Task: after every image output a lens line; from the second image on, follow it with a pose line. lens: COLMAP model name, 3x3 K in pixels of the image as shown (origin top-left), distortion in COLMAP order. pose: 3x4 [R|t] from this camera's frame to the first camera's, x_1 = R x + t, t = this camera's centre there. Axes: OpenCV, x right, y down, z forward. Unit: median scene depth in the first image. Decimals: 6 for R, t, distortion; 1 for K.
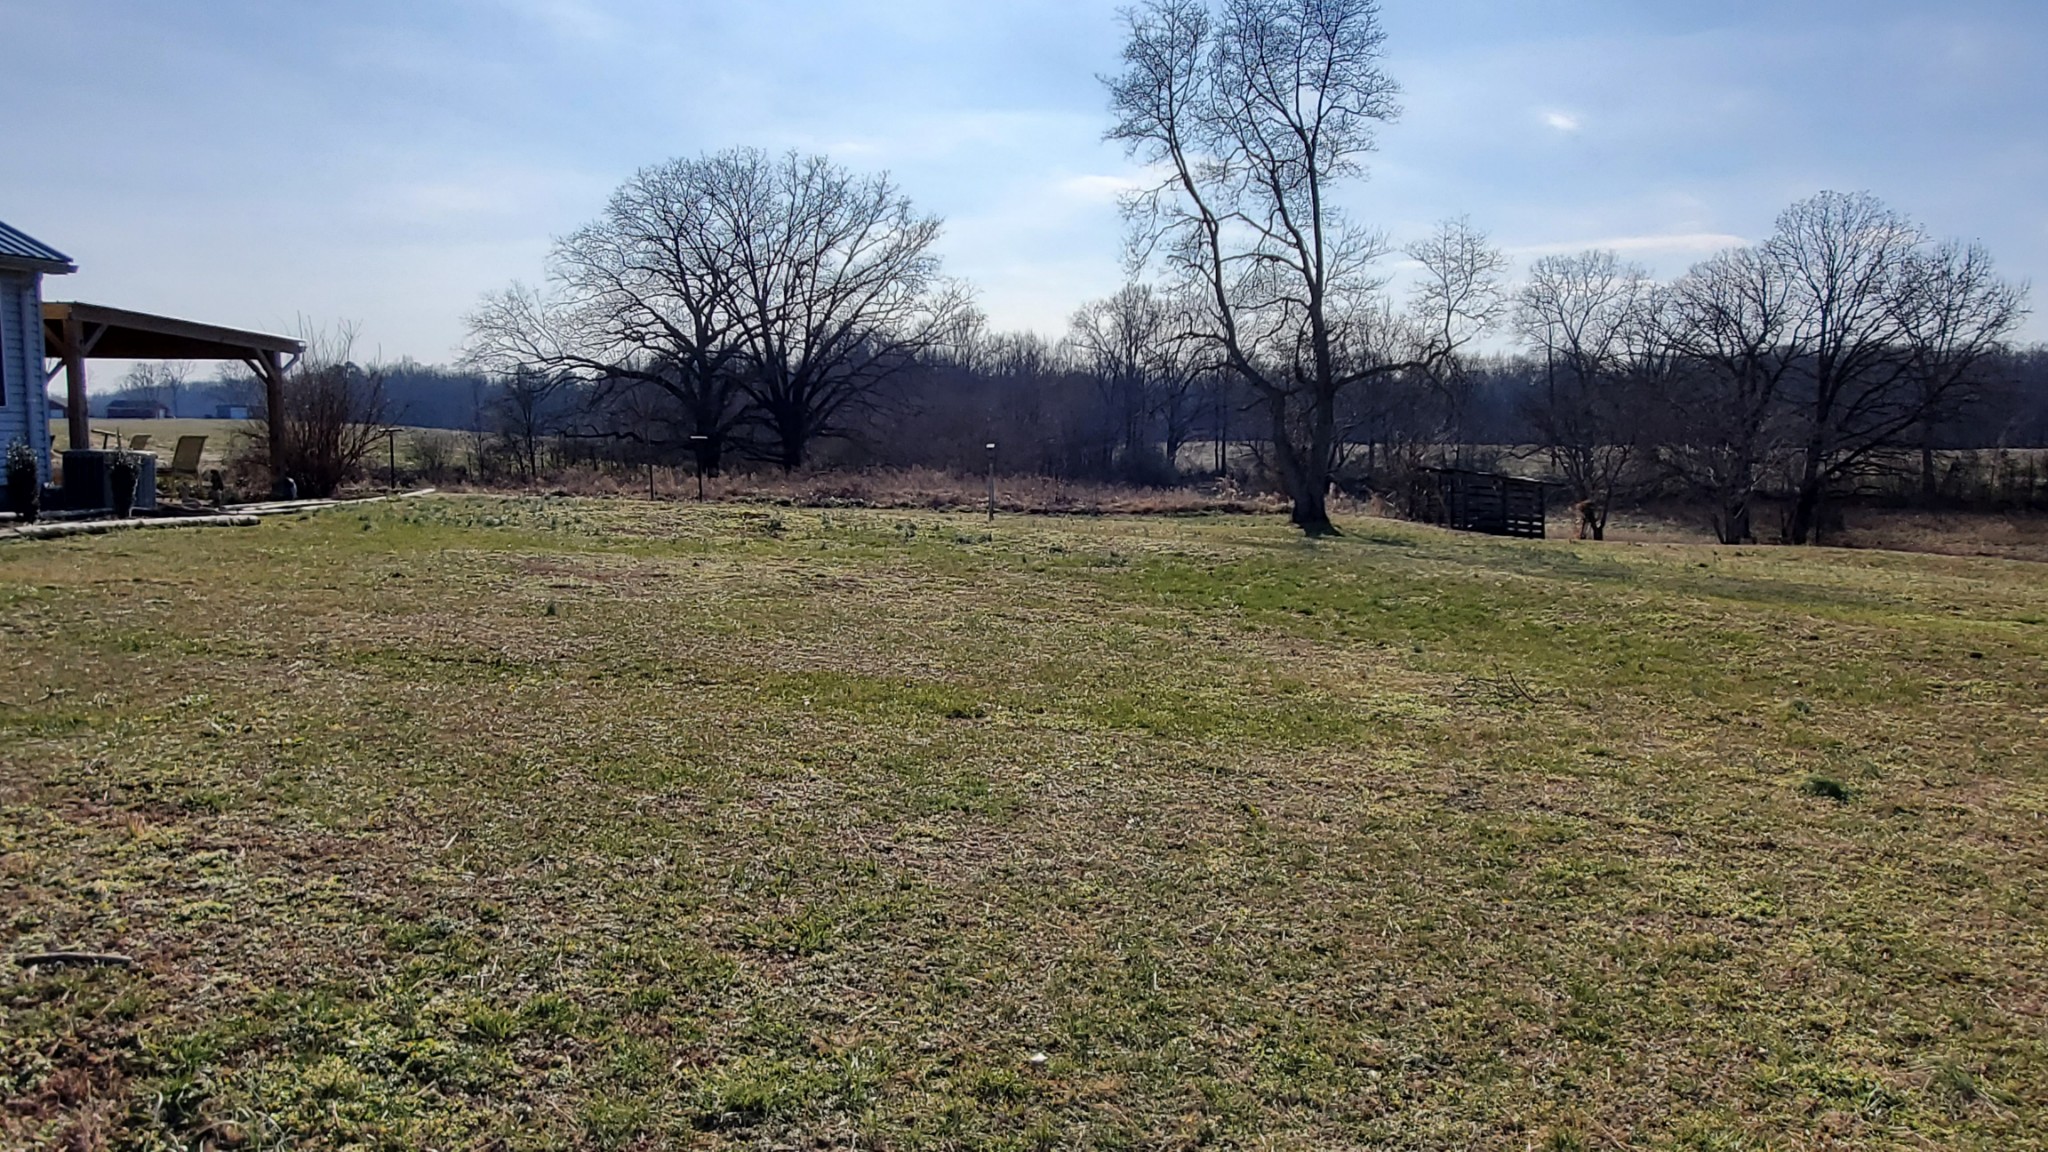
lens RADIAL K [[1481.4, 0, 986.4], [0, 1481.4, 635.5], [0, 0, 1]] dist [0.004287, 0.003261]
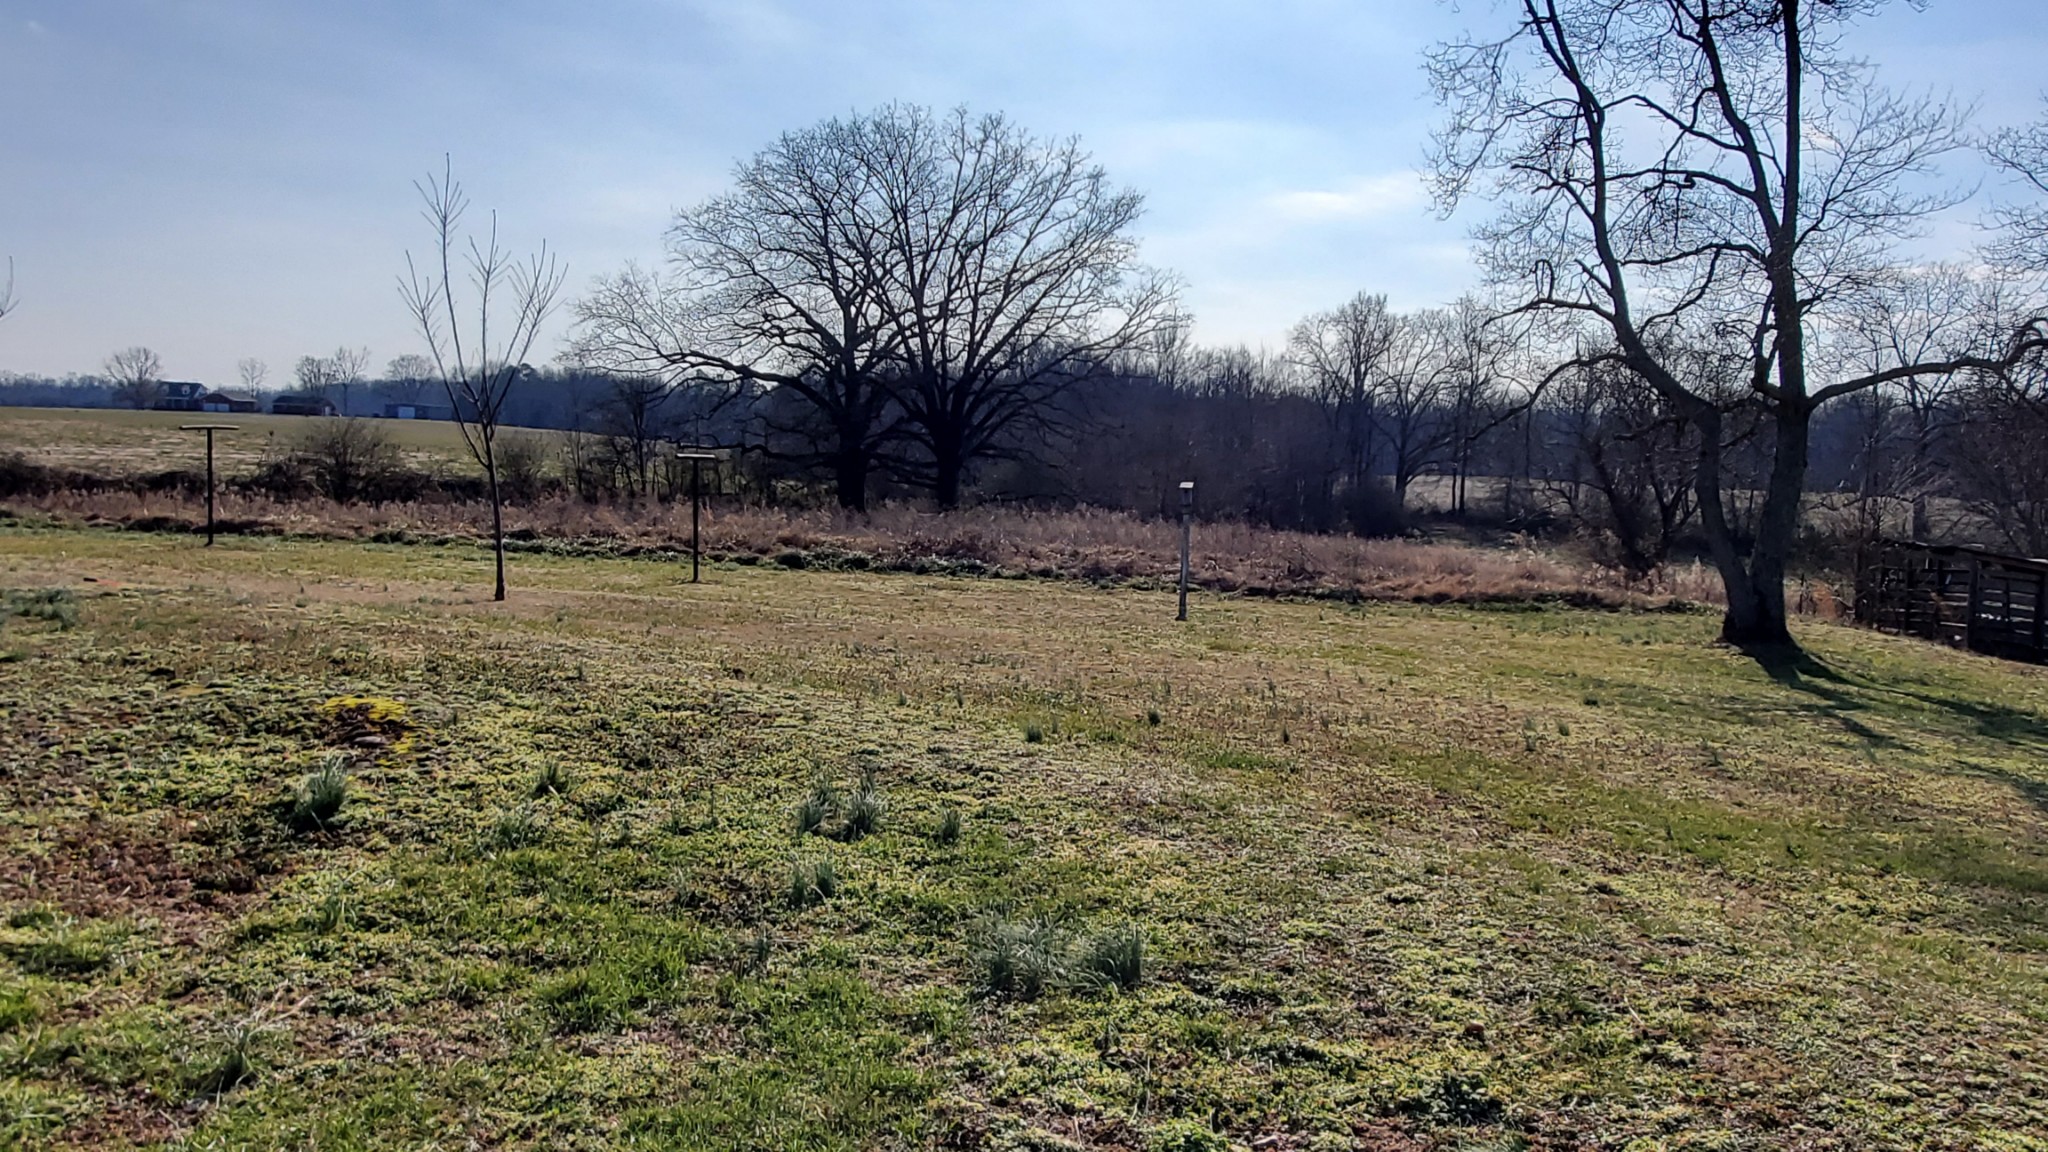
lens RADIAL K [[1473.3, 0, 1032.4], [0, 1473.3, 565.6], [0, 0, 1]] dist [0.003607, 0.003131]
pose [[0.993717, 0.039725, -0.104631, 0.002331], [-0.045986, 0.997250, -0.058118, -0.029335], [0.102034, 0.062564, 0.992811, 0.203559]]
